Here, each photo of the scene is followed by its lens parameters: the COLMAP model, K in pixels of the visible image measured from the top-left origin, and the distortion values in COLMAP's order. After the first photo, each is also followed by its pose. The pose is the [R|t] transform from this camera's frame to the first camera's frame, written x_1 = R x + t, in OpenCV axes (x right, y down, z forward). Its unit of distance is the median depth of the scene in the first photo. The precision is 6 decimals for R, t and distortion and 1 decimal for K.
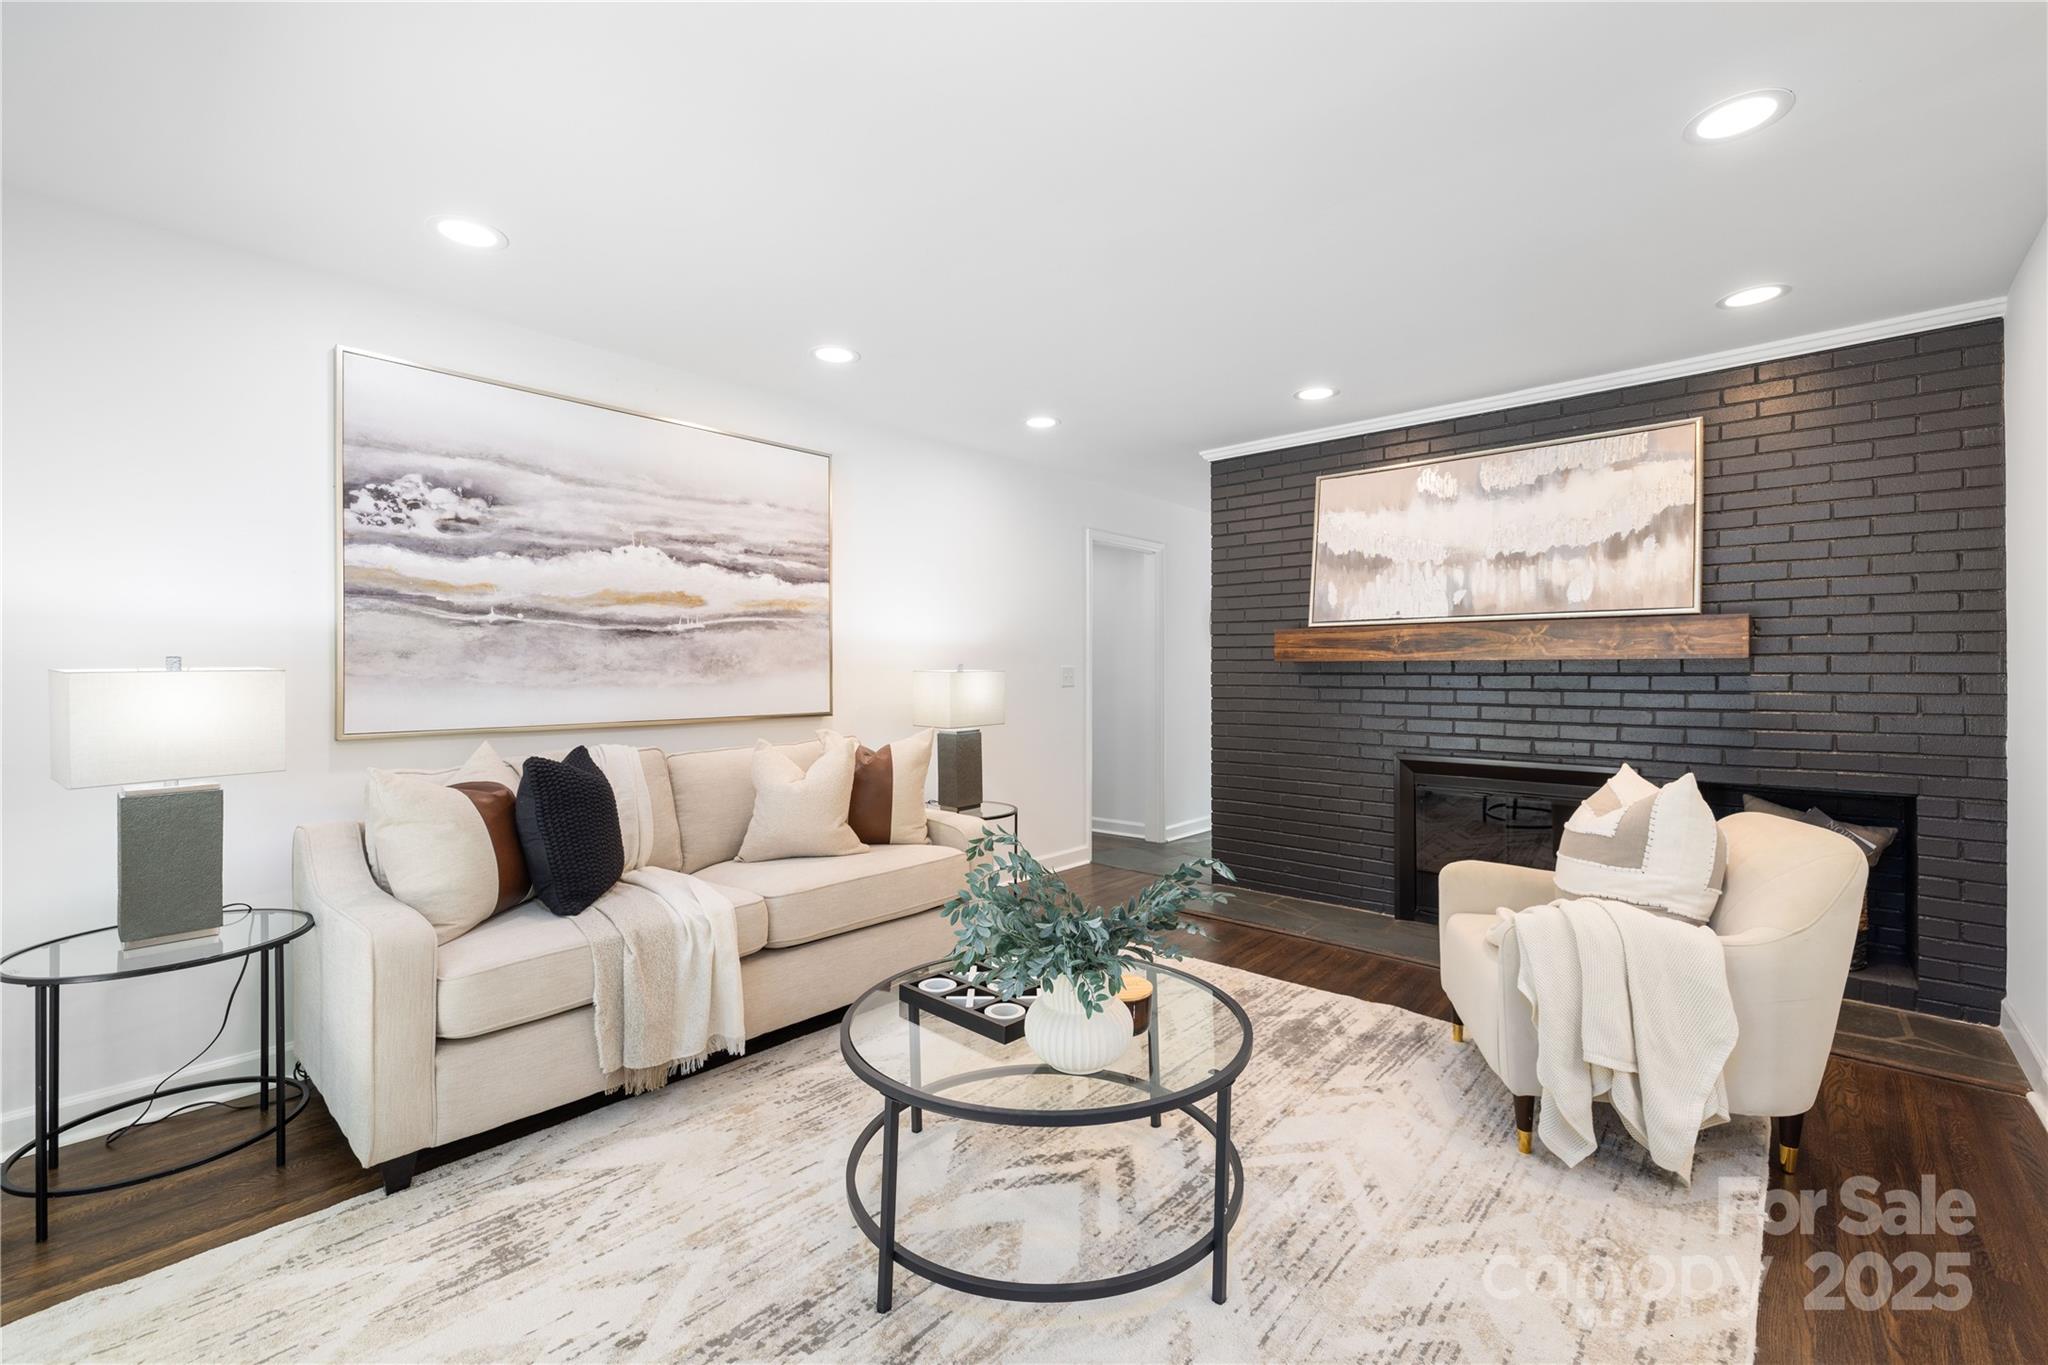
lens RADIAL K [[857.1, 0, 1018.7], [0, 857.1, 670.5], [0, 0, 1]] dist [0.002327, -0.000005]
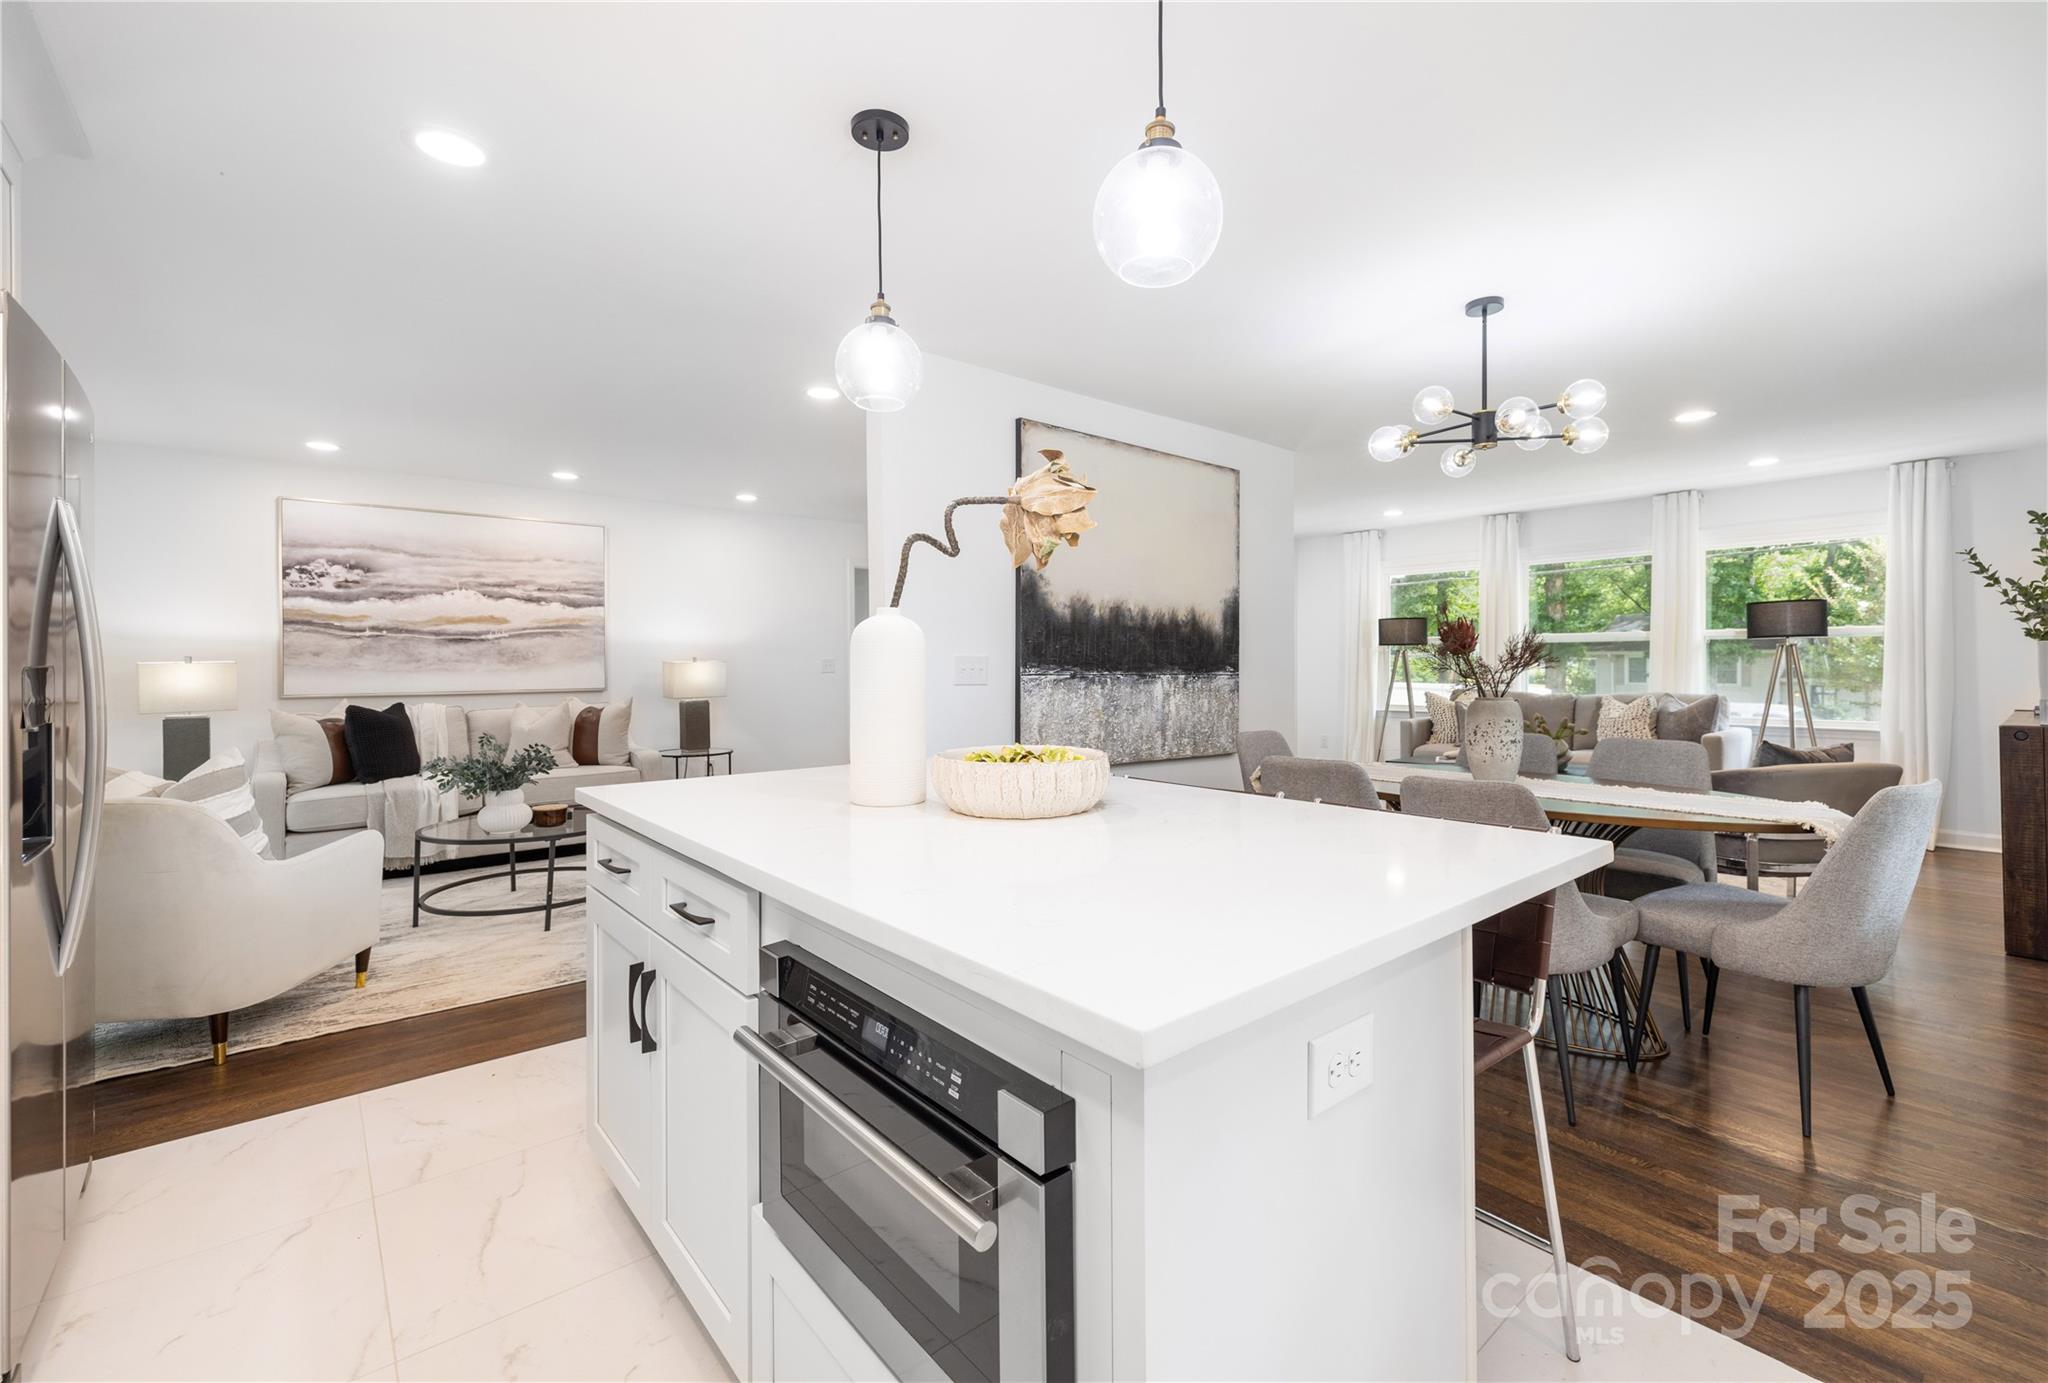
lens RADIAL K [[868.0, 0, 1034.2], [0, 868.0, 660.4], [0, 0, 1]] dist [0.001855, -0.003256]
pose [[0.991512, -0.006229, -0.129864, 1.031566], [0.005897, 0.999978, -0.002937, 0.009604], [0.129879, 0.002146, 0.991528, -0.649570]]
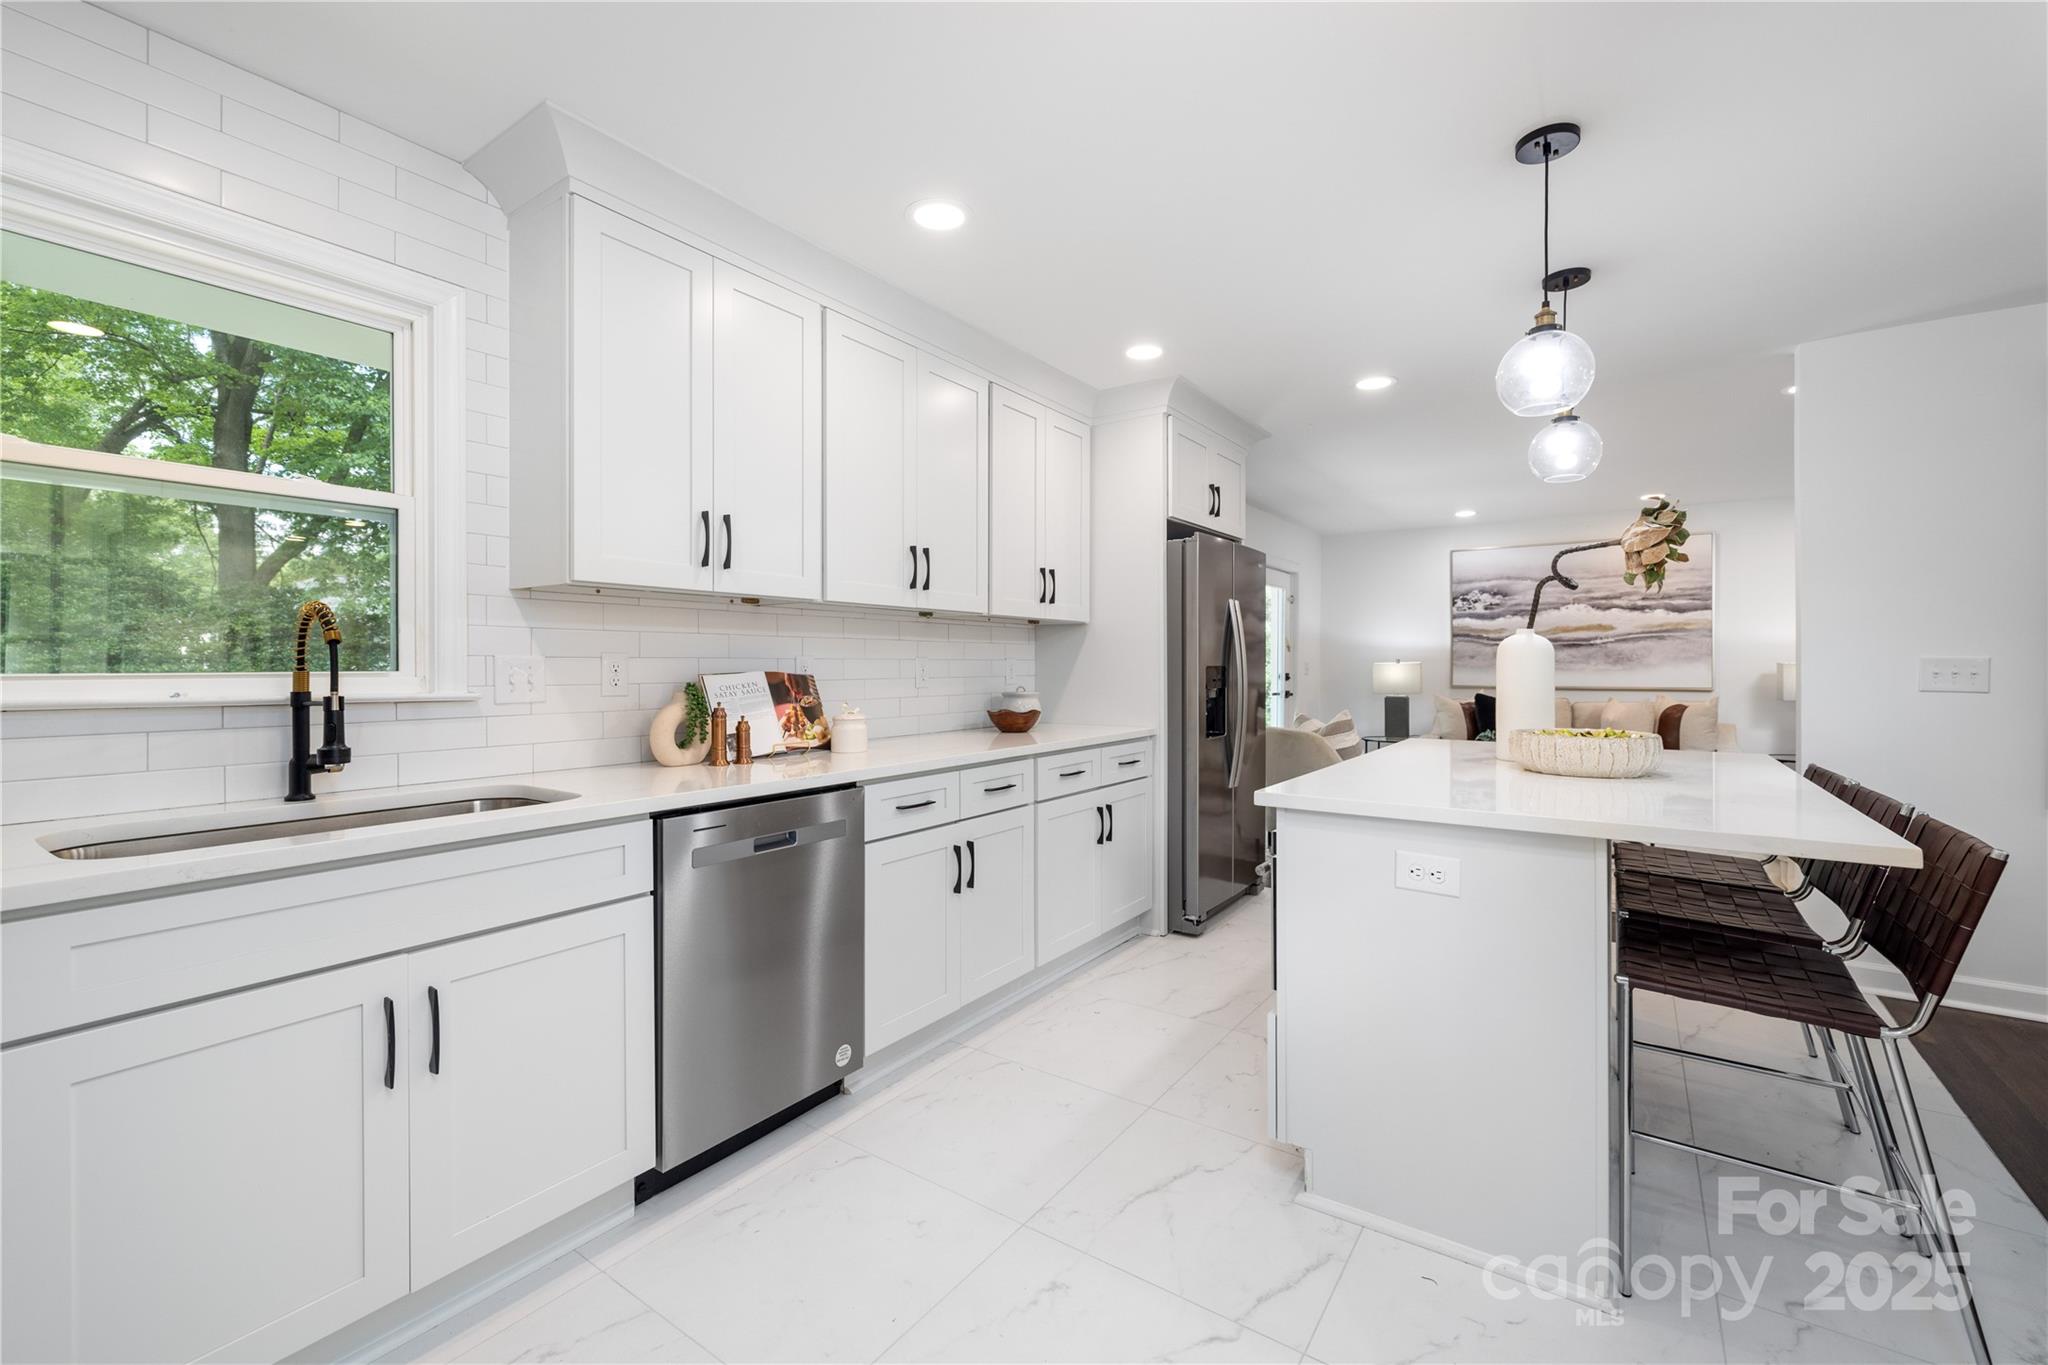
lens RADIAL K [[857.1, 0, 1018.7], [0, 857.1, 670.5], [0, 0, 1]] dist [0.002327, -0.000005]
pose [[0.113849, 0.005863, -0.993481, 1.688032], [-0.000203, 0.999983, 0.005878, 0.007424], [0.993498, -0.000468, 0.113848, -0.681896]]
